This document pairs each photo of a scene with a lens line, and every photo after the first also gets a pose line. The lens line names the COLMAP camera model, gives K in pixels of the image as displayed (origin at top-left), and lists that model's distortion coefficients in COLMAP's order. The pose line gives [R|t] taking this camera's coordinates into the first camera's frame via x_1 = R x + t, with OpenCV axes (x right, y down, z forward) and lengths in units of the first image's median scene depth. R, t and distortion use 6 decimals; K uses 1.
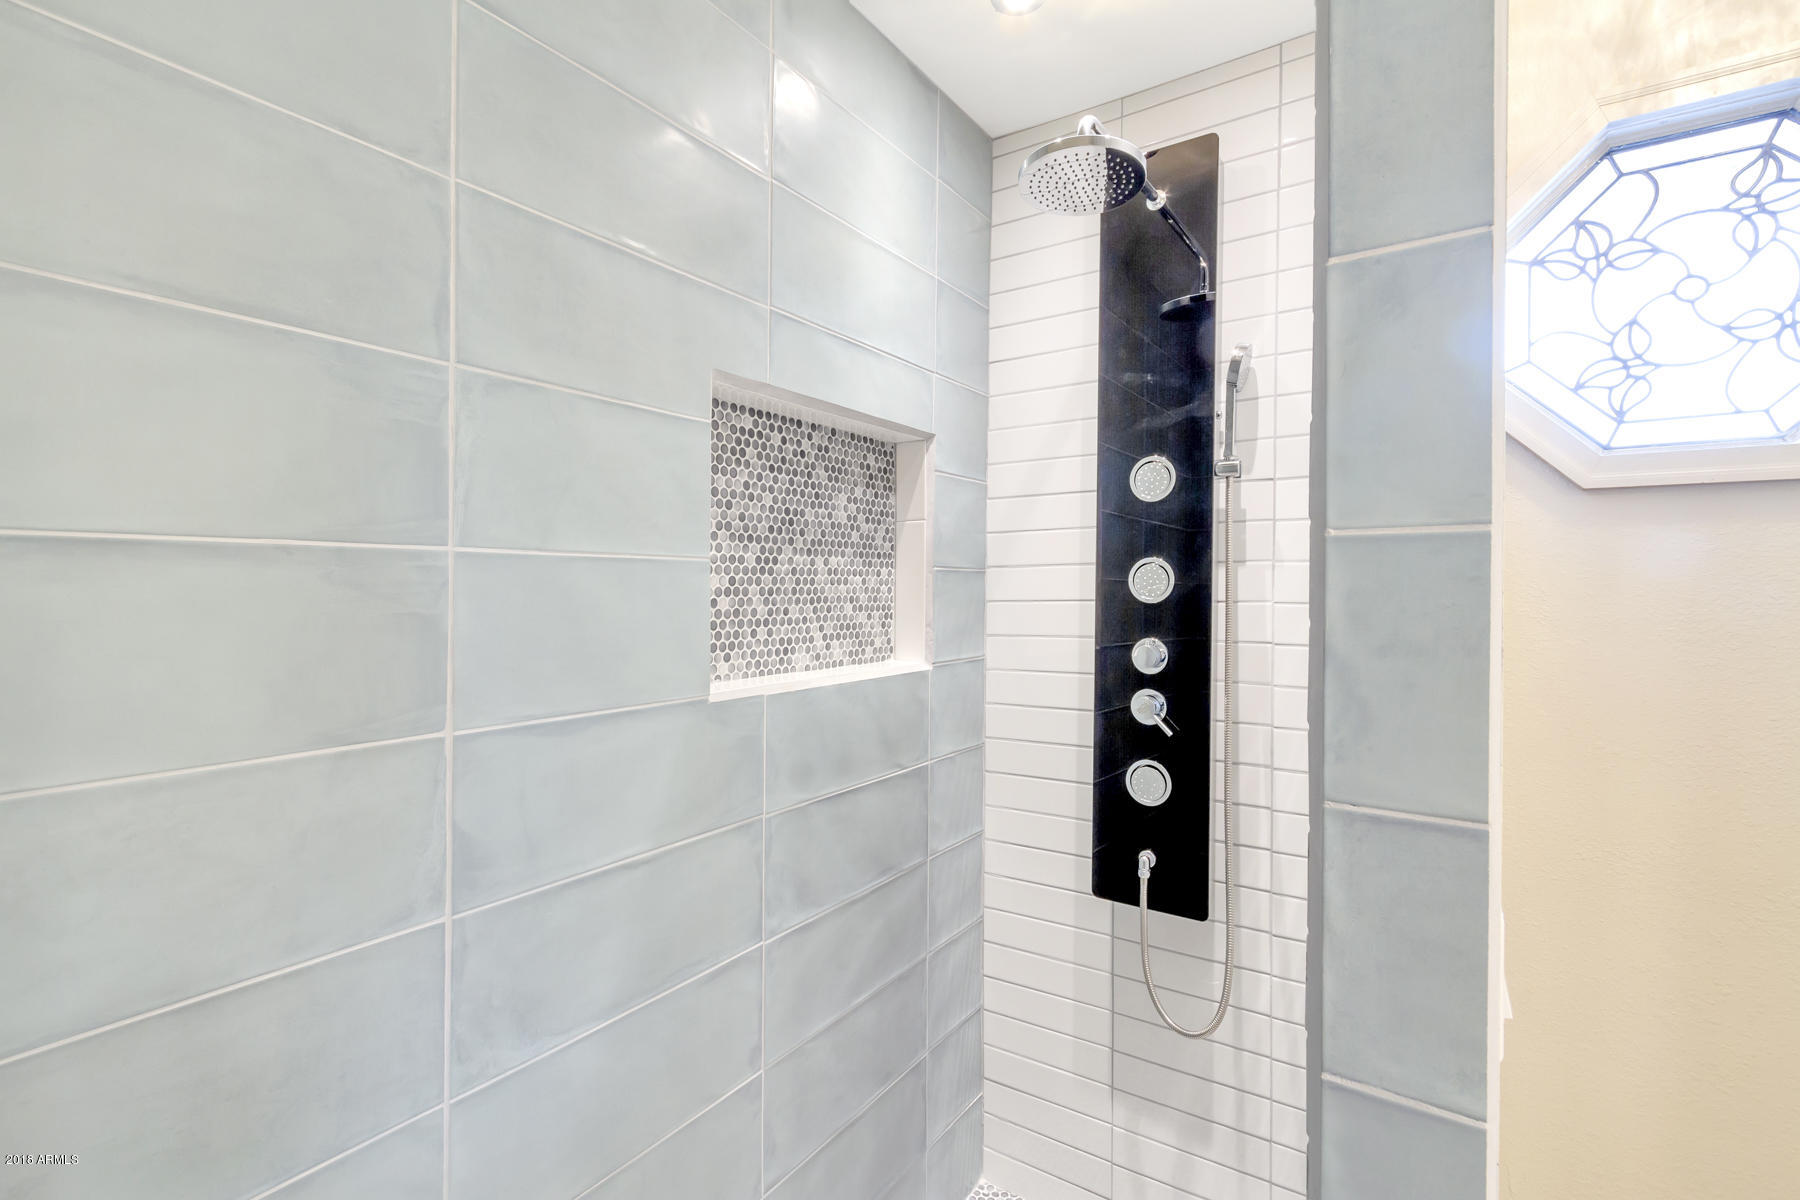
lens RADIAL K [[837.2, 0, 893.6], [0, 837.2, 596.3], [0, 0, 1]] dist [0.005672, -0.002553]
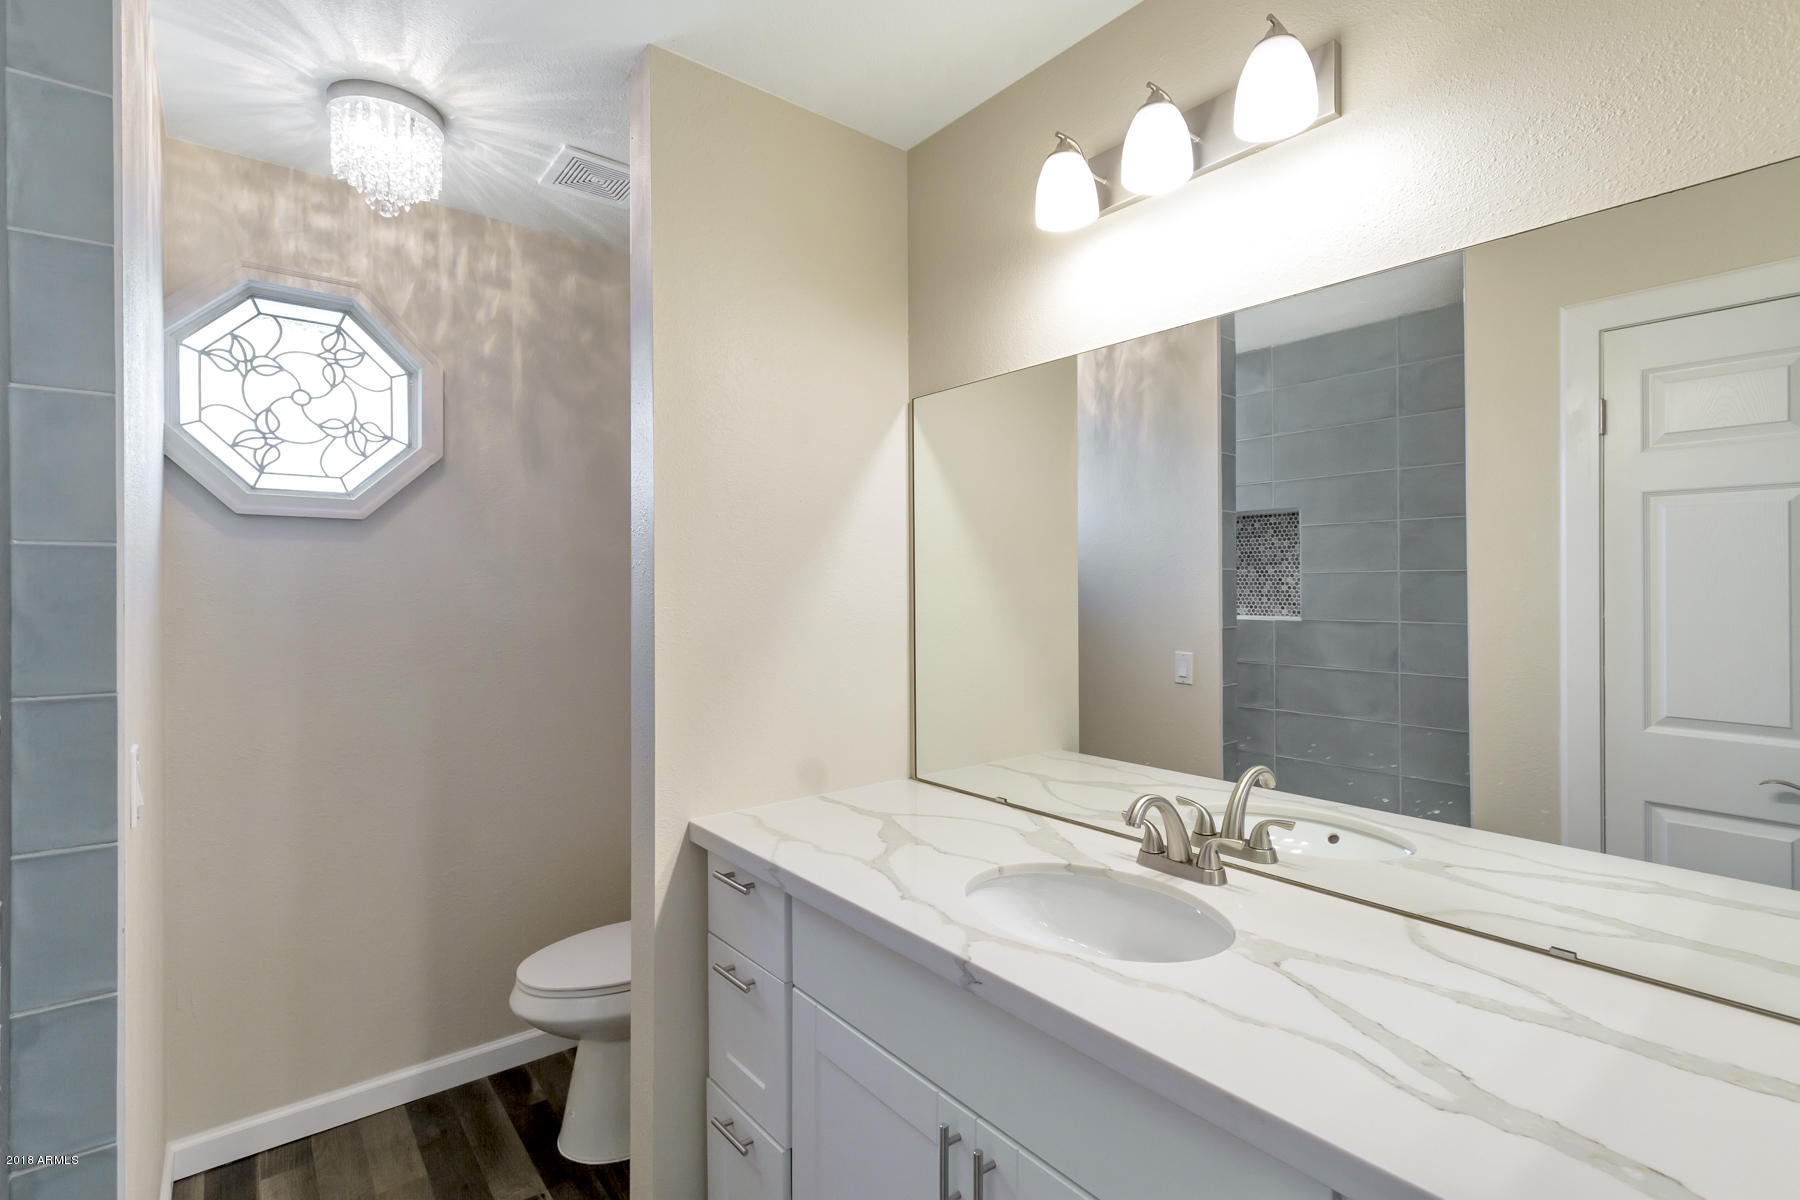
lens RADIAL K [[837.2, 0, 886.5], [0, 837.2, 592.0], [0, 0, 1]] dist [0.005672, -0.002553]
pose [[0.299158, -0.009641, 0.954155, -0.275851], [0.010567, 0.999921, 0.006790, 0.015774], [-0.954145, 0.008051, 0.299236, -0.572728]]
